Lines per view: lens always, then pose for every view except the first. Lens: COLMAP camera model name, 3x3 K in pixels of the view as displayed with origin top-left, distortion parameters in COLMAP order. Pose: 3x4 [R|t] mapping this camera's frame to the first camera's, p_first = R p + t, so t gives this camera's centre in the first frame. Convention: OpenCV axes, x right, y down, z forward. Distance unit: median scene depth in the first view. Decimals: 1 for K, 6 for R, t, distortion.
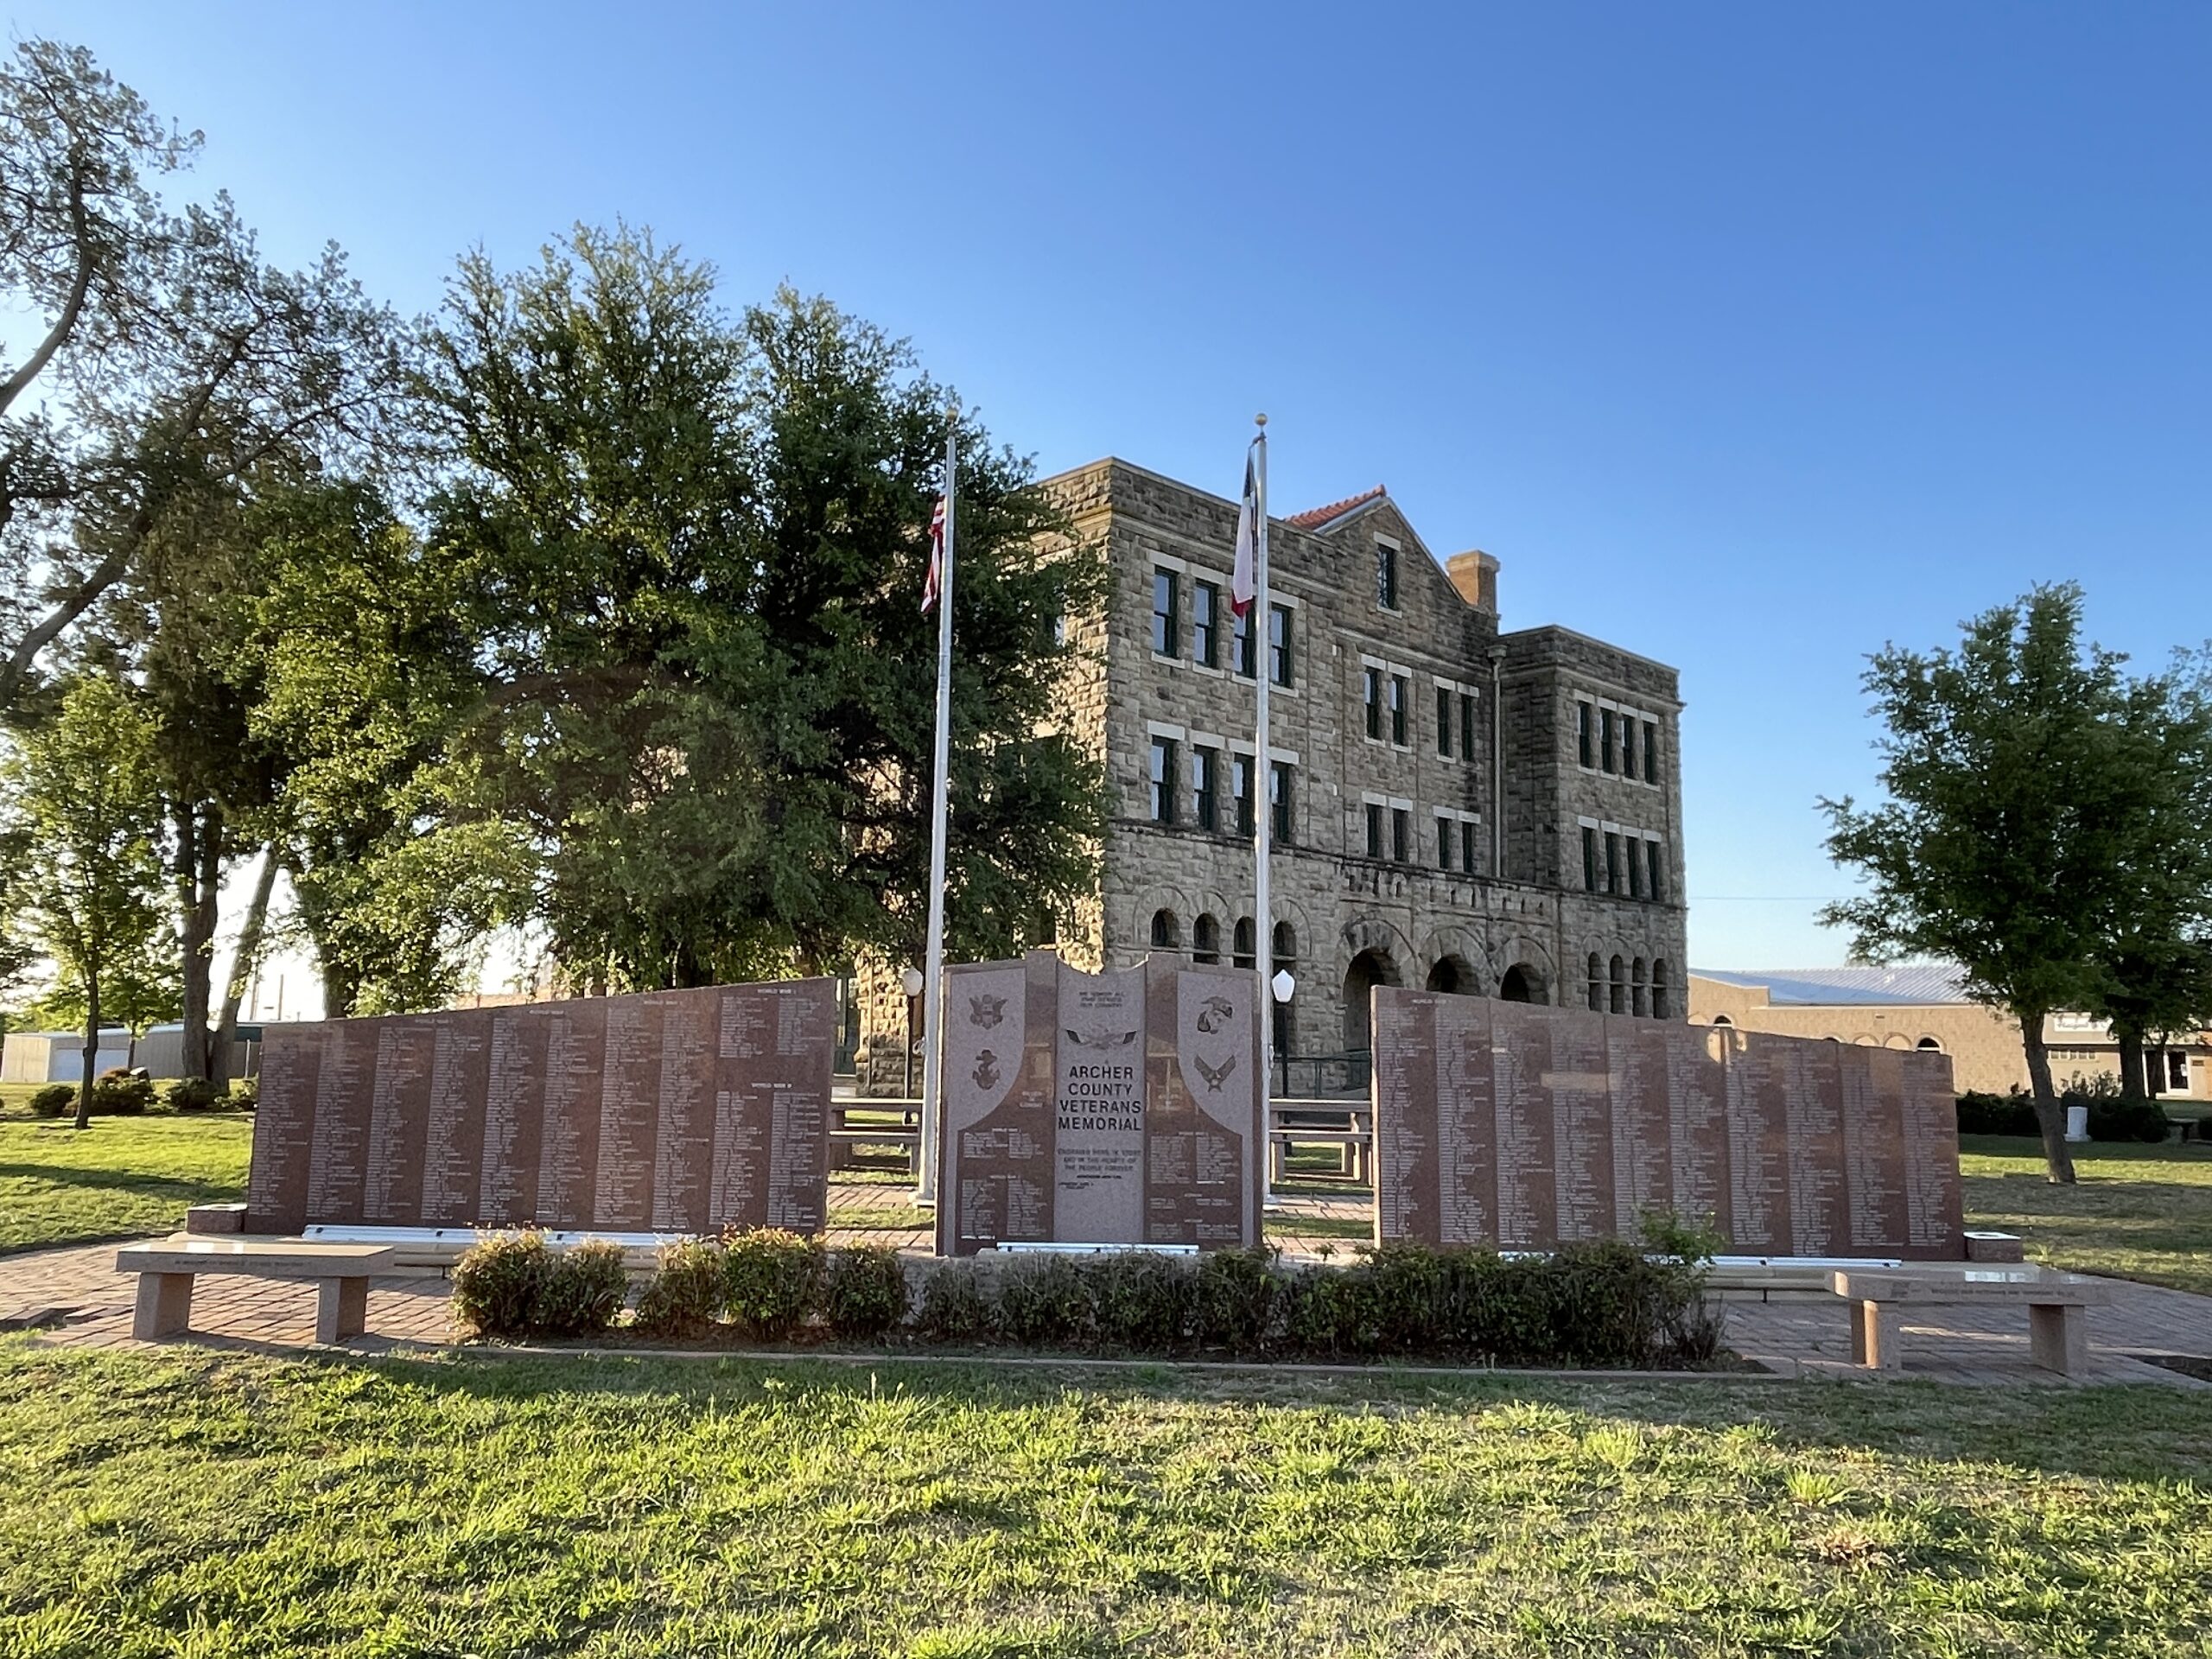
lens RADIAL K [[1604.1, 0, 1106.0], [0, 1604.1, 829.5], [0, 0, 1]] dist [0.004893, 0.001496]
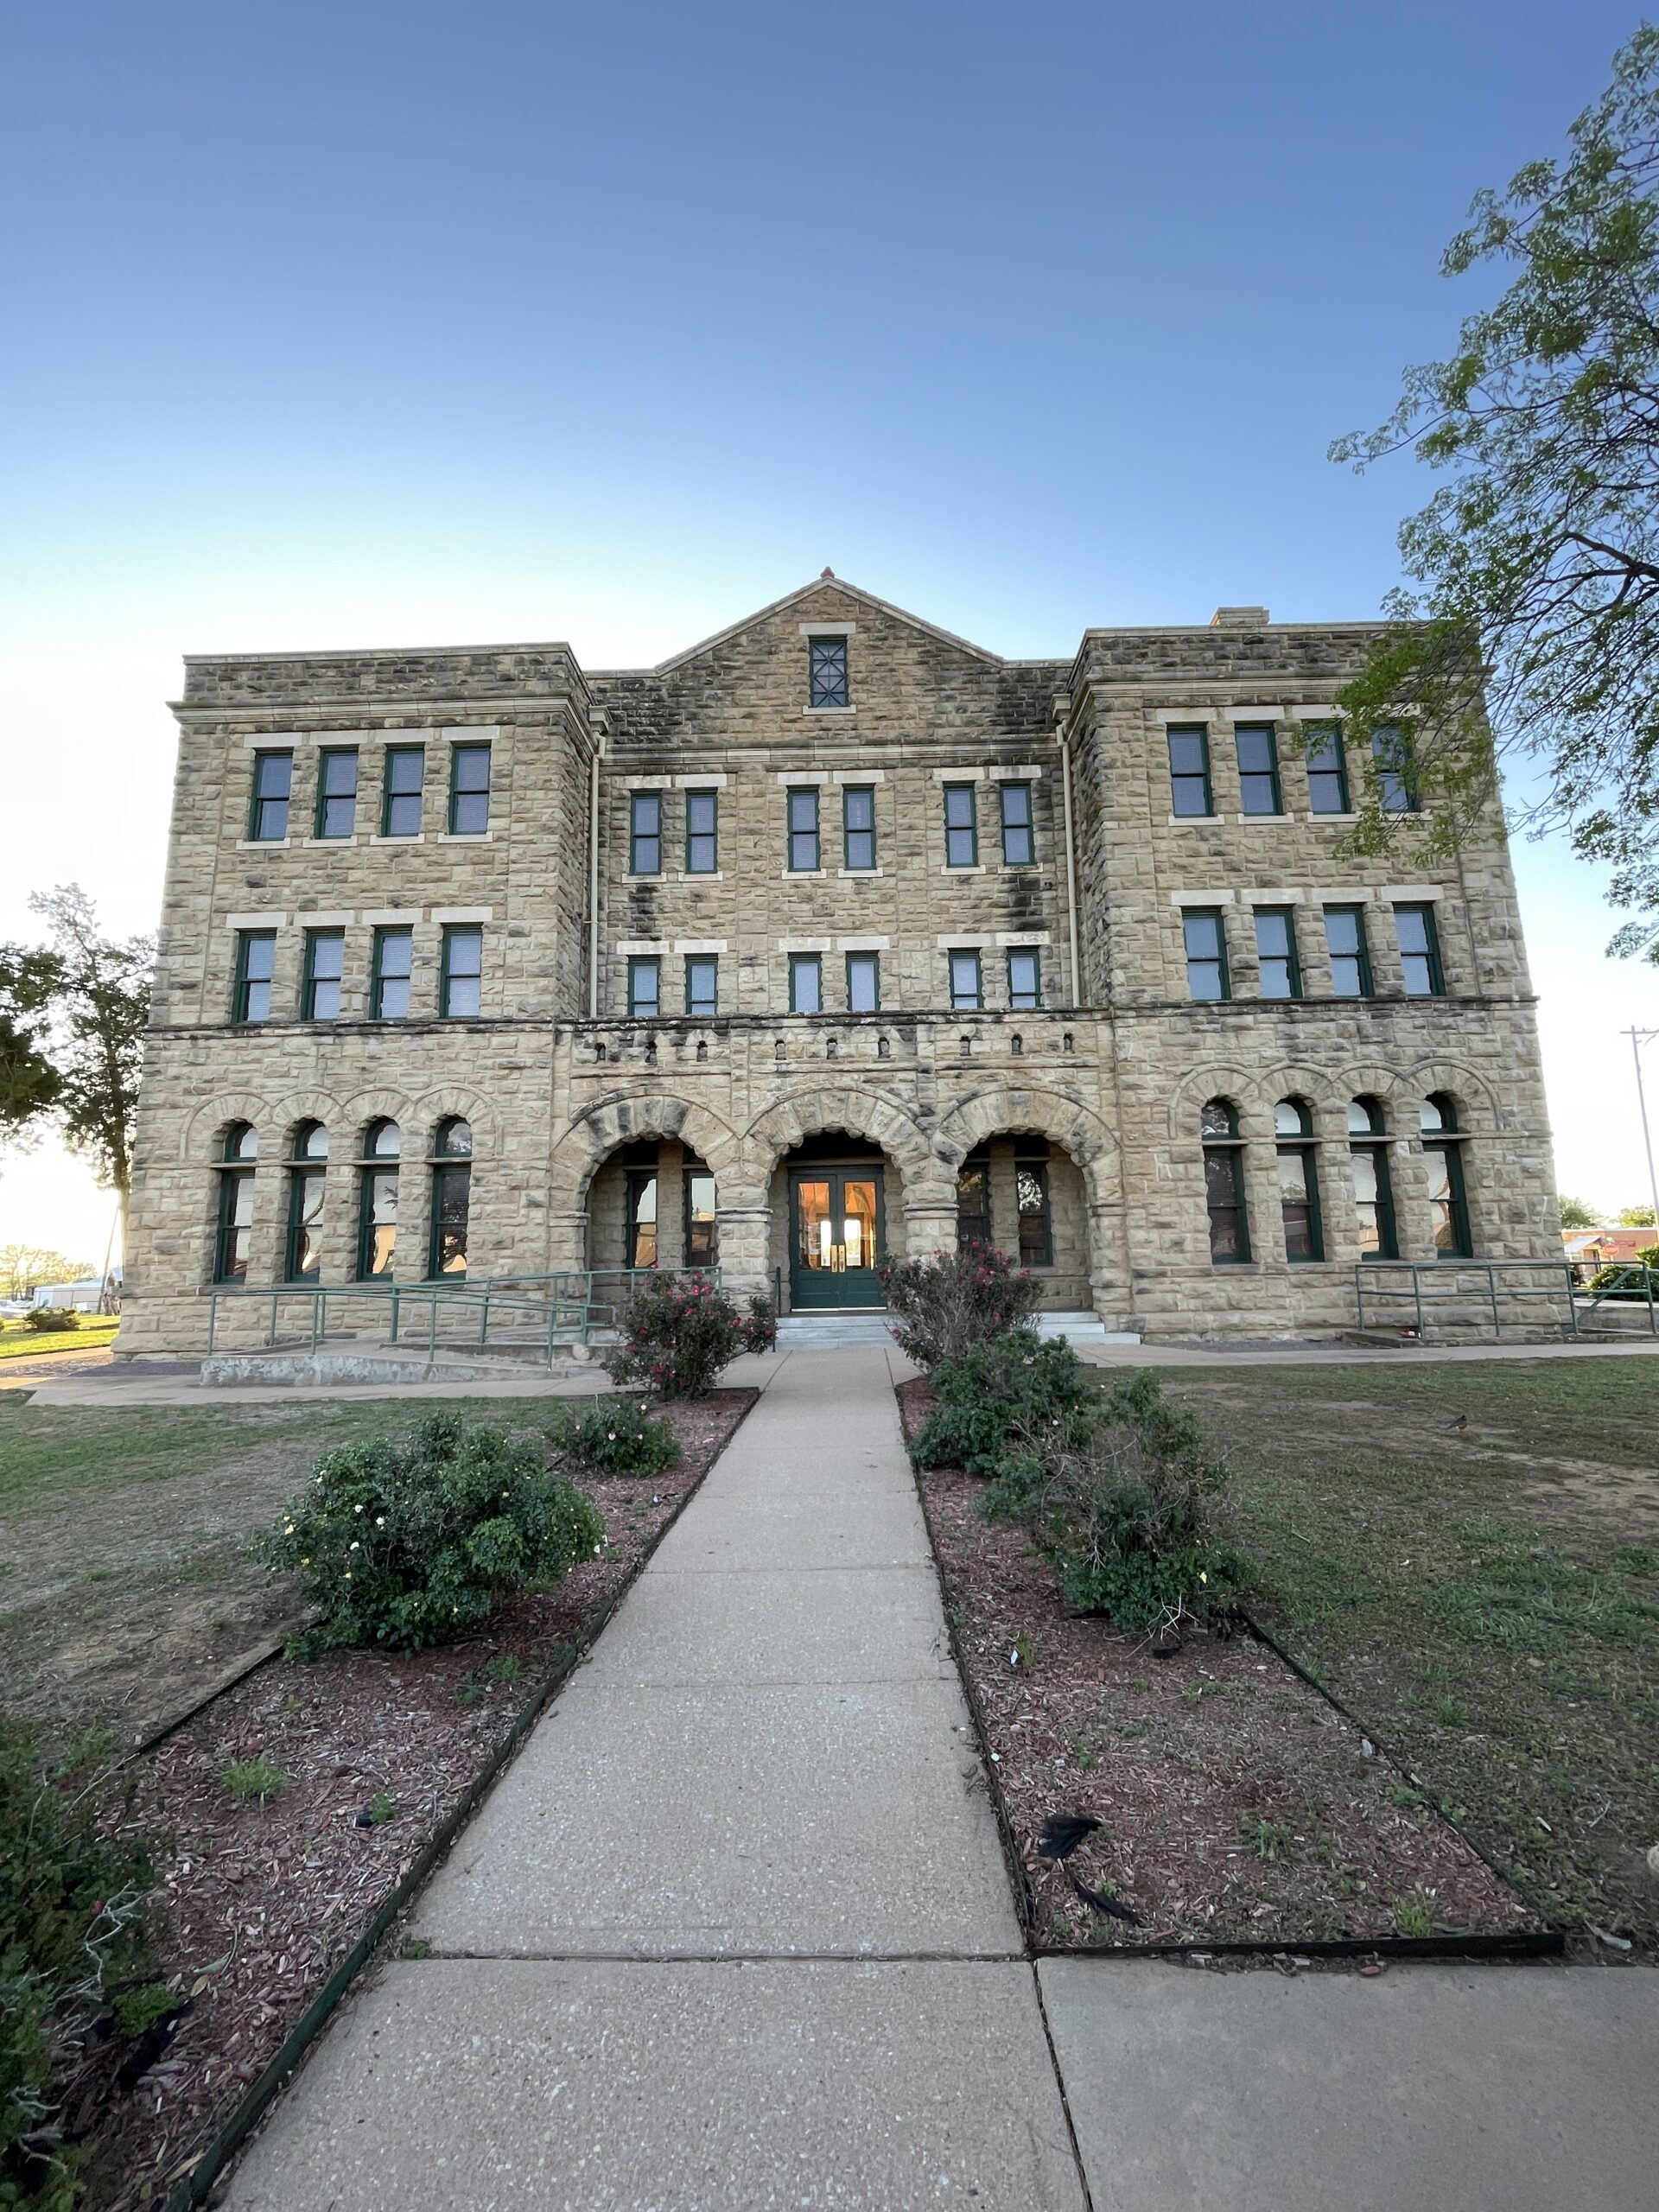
lens RADIAL K [[945.1, 0, 829.5], [0, 945.1, 1106.0], [0, 0, 1]] dist [-0.003865, -0.000621]
pose [[0.697123, -0.145551, -0.702021, 0.524538], [0.125962, 0.988810, -0.079928, 0.104502], [0.705799, -0.032708, 0.707656, 0.730387]]
